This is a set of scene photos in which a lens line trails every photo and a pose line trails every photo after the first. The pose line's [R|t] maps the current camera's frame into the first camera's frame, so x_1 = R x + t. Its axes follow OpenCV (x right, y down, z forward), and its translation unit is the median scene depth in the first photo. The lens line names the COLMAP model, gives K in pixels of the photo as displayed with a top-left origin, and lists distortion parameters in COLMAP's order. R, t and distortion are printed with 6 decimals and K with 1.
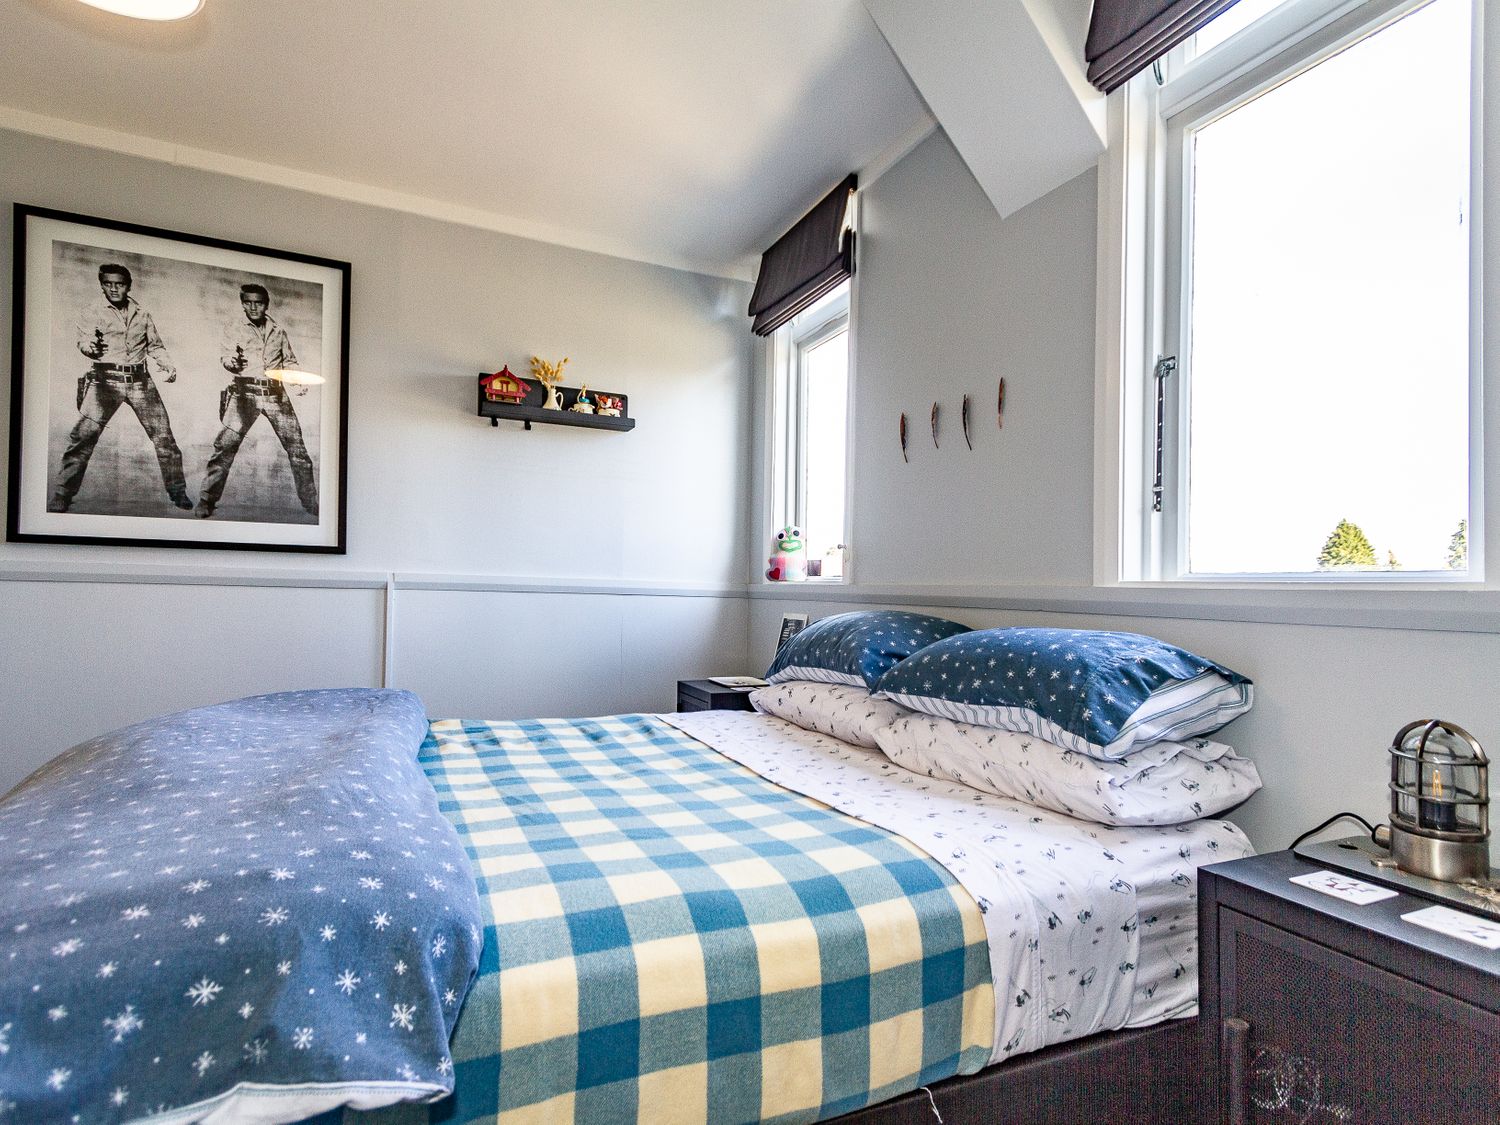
lens RADIAL K [[773.8, 0, 748.5], [0, 773.8, 582.6], [0, 0, 1]] dist [0.000570, -0.000948]
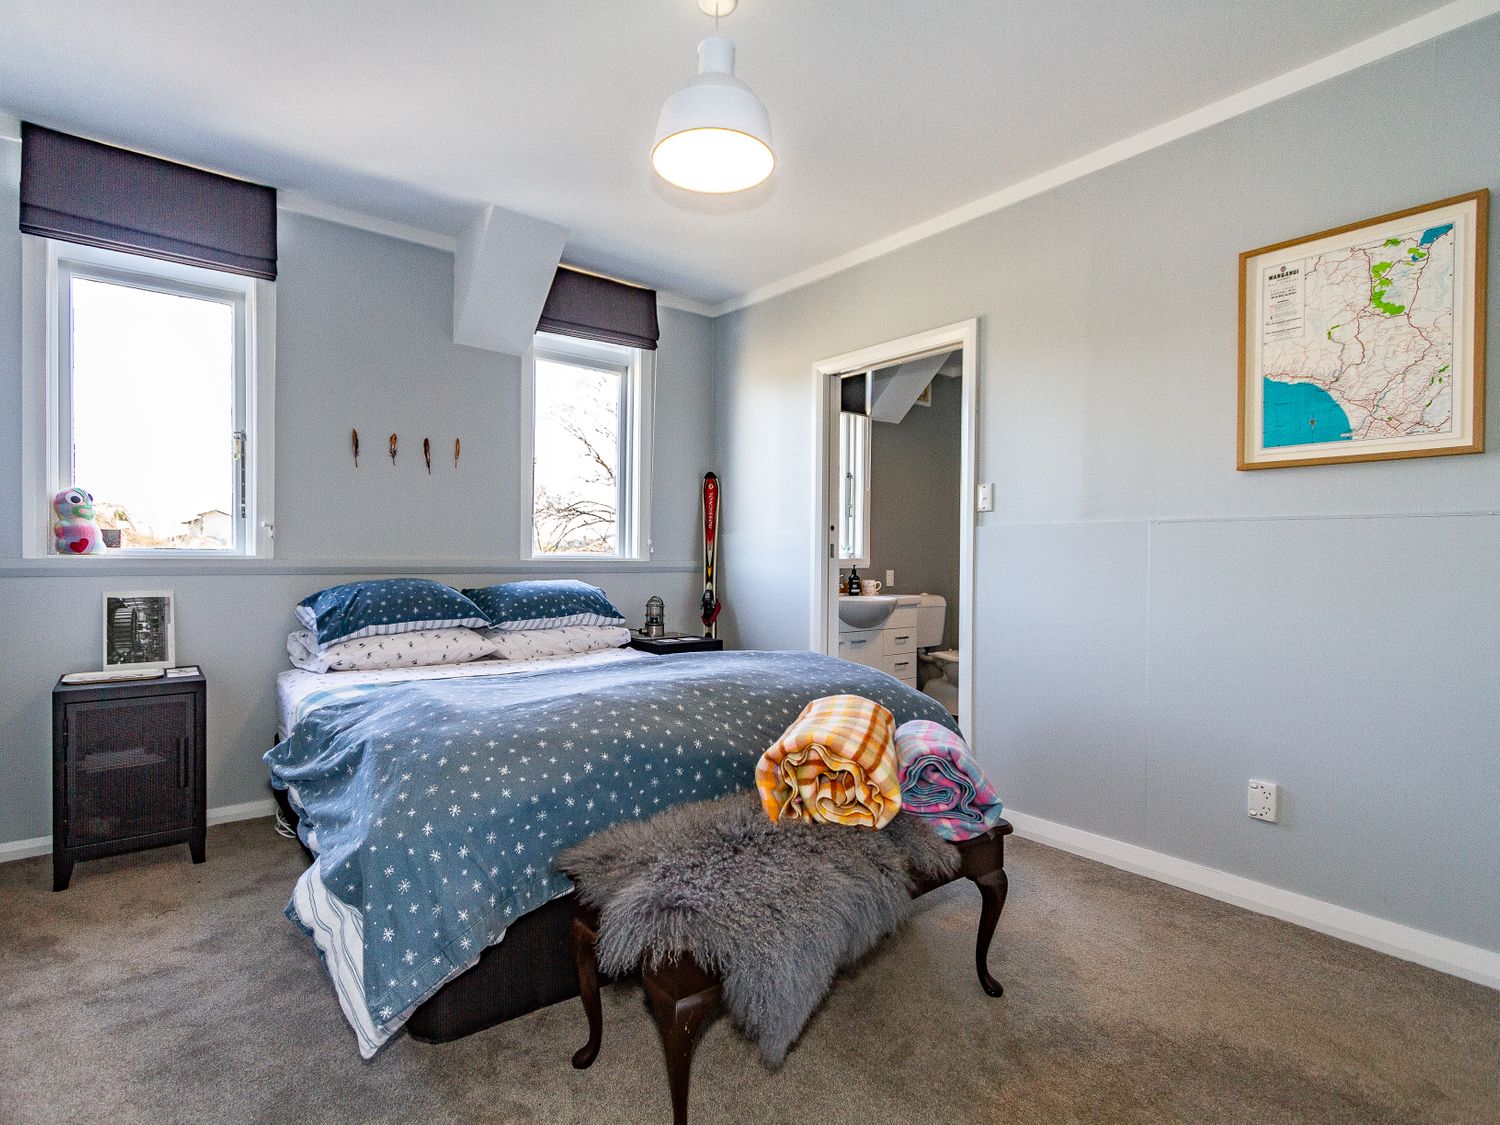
lens RADIAL K [[755.6, 0, 750.0], [0, 755.6, 562.5], [0, 0, 1]] dist [-0.000028, 0.000142]
pose [[-0.265883, -0.032324, 0.963463, -1.334832], [-0.024396, 0.999343, 0.026795, -0.046423], [-0.963697, -0.016380, -0.266497, 0.744348]]
